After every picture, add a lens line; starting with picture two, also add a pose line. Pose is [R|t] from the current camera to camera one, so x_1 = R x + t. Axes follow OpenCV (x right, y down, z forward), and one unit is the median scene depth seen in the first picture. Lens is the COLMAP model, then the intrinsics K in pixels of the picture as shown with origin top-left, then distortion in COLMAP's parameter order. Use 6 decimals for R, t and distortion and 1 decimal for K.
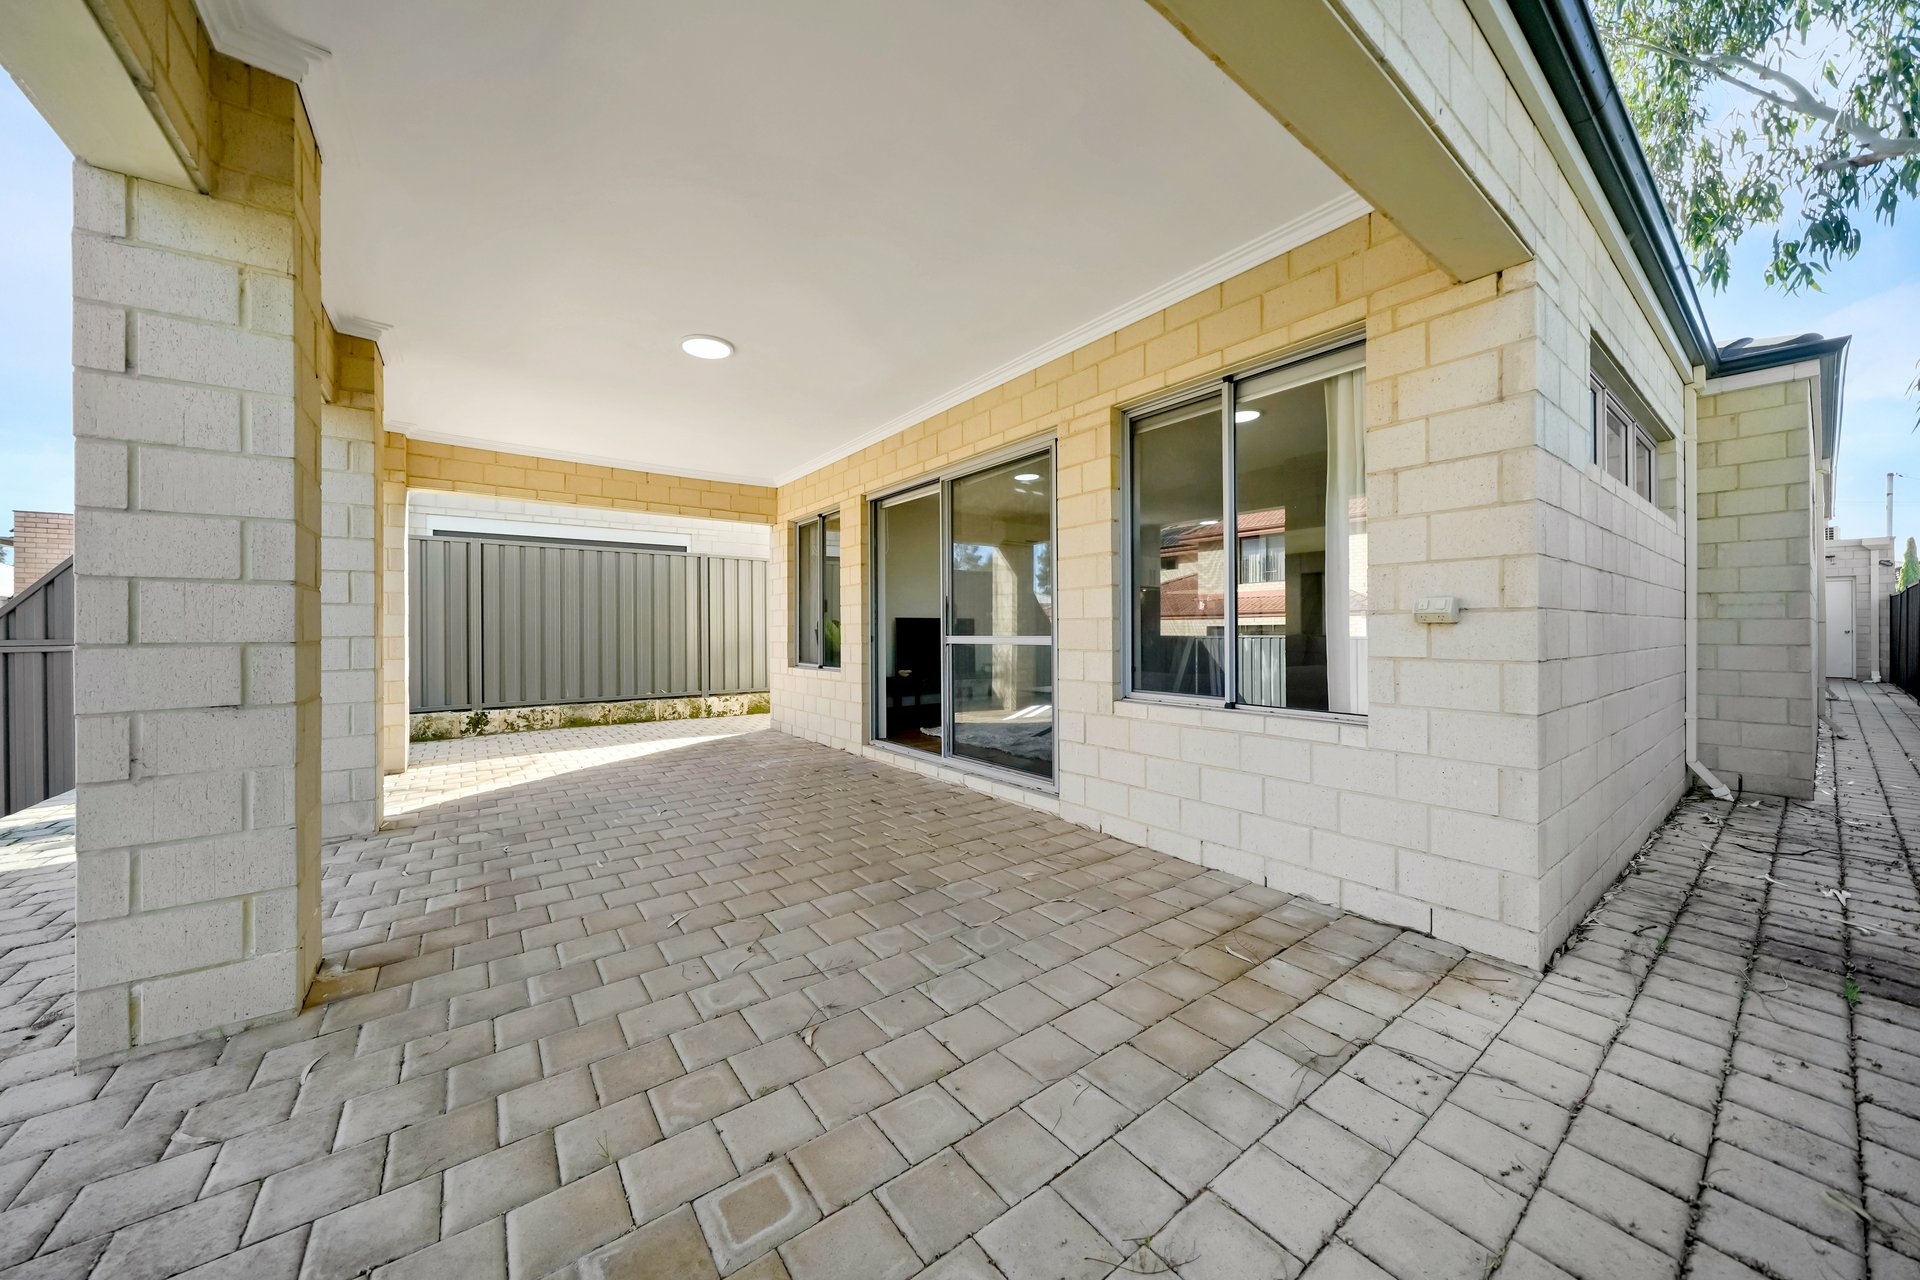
lens RADIAL K [[655.2, 0, 960.5], [0, 655.2, 624.6], [0, 0, 1]] dist [-0.000003, -0.000186]
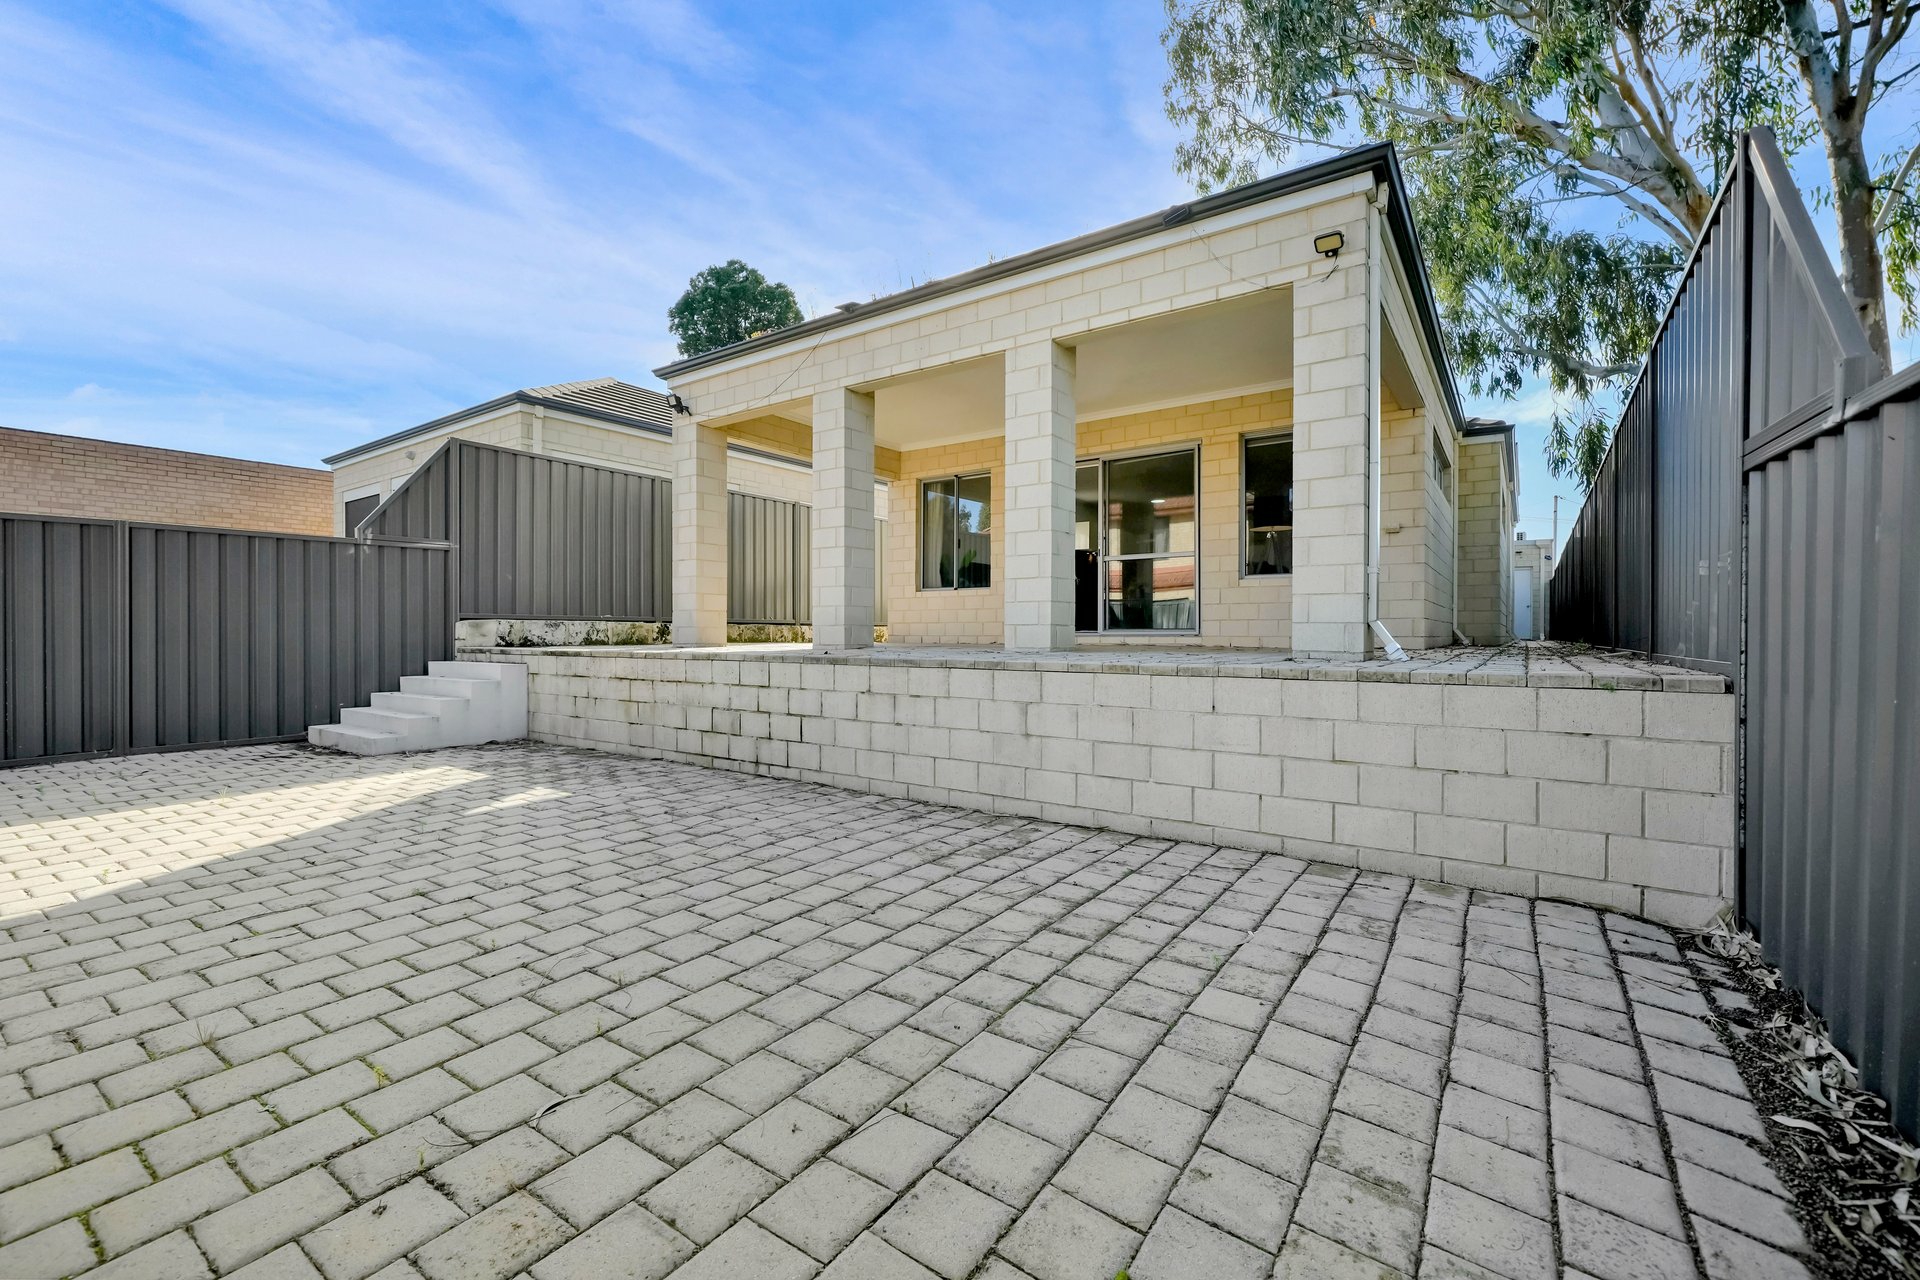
lens RADIAL K [[814.7, 0, 959.6], [0, 814.7, 629.5], [0, 0, 1]] dist [-0.001682, -0.000257]
pose [[0.950847, 0.007093, 0.309581, -0.972505], [-0.007783, 0.999969, 0.000994, 0.197013], [-0.309565, -0.003354, 0.950872, -0.797098]]
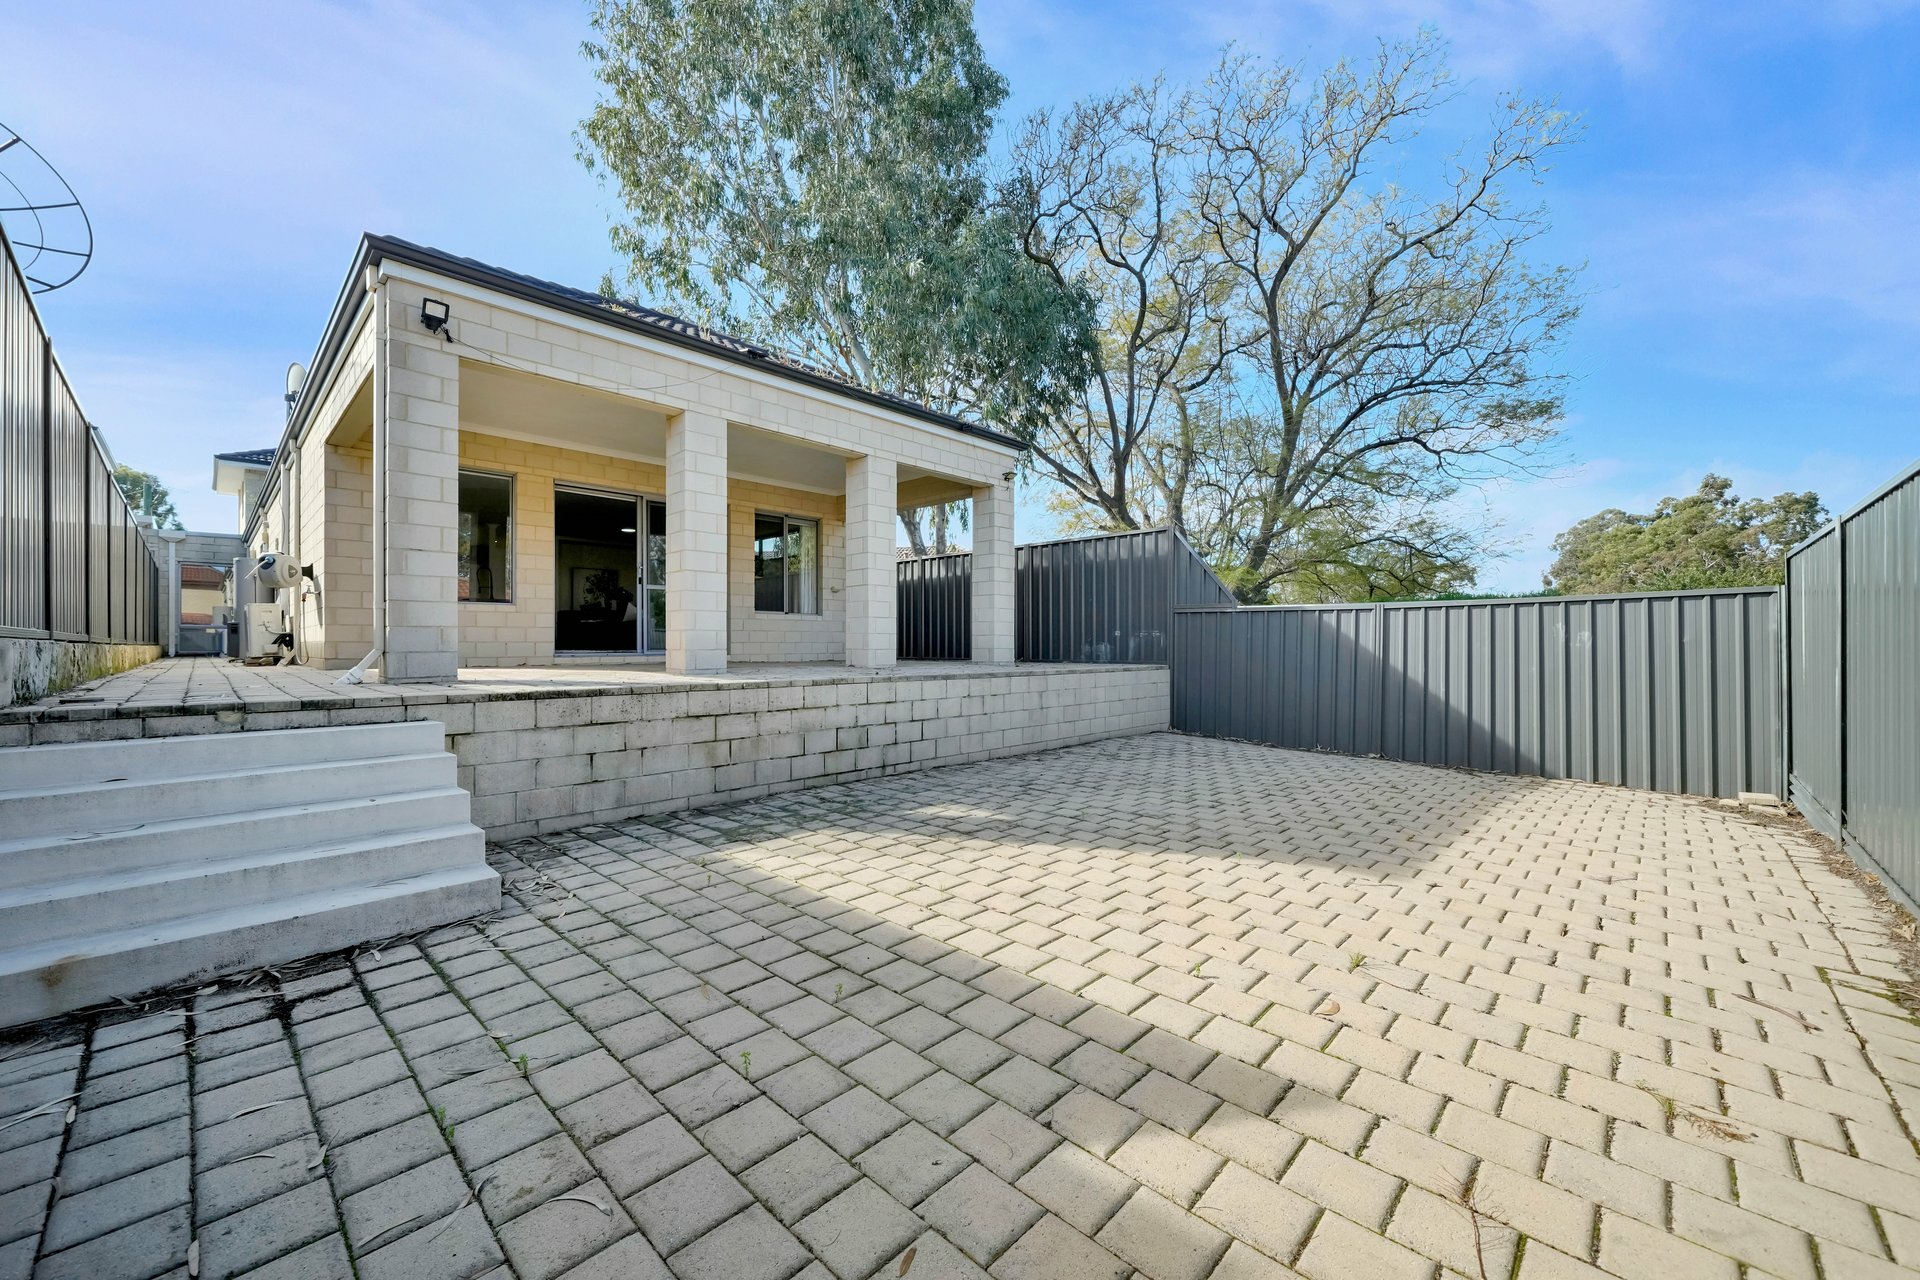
lens RADIAL K [[721.7, 0, 953.9], [0, 721.7, 646.0], [0, 0, 1]] dist [-0.003101, 0.000037]
pose [[-0.160561, 0.008230, 0.986992, -2.127702], [-0.001967, 0.999961, -0.008659, 0.195174], [-0.987024, -0.003332, -0.160538, 0.479571]]
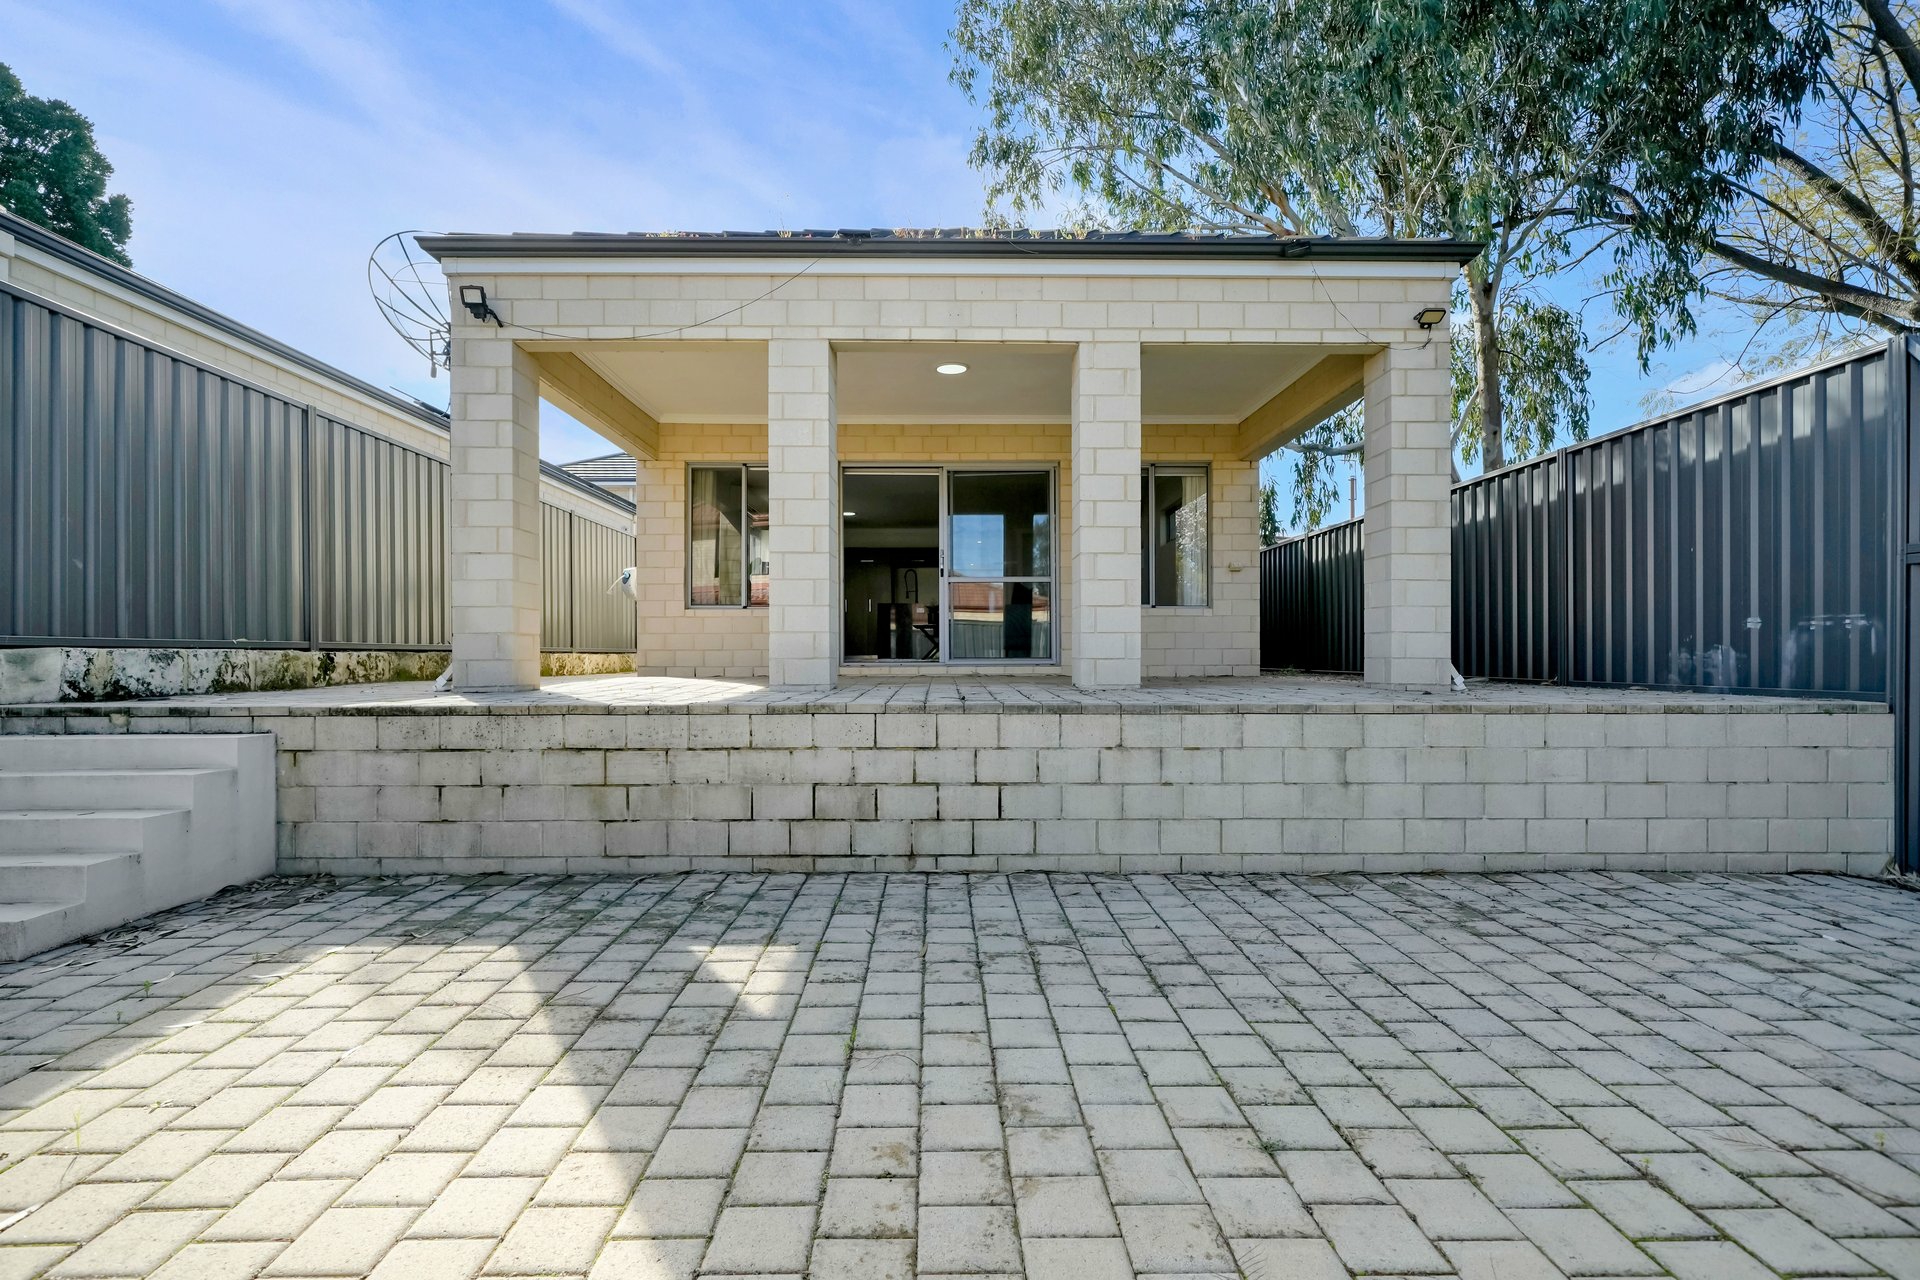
lens RADIAL K [[894.5, 0, 953.3], [0, 894.5, 646.9], [0, 0, 1]] dist [0.004610, -0.001138]
pose [[0.585261, 0.010447, 0.810778, -1.603568], [-0.007283, 0.999944, -0.007627, 0.184493], [-0.810812, -0.001441, 0.585304, -0.169951]]
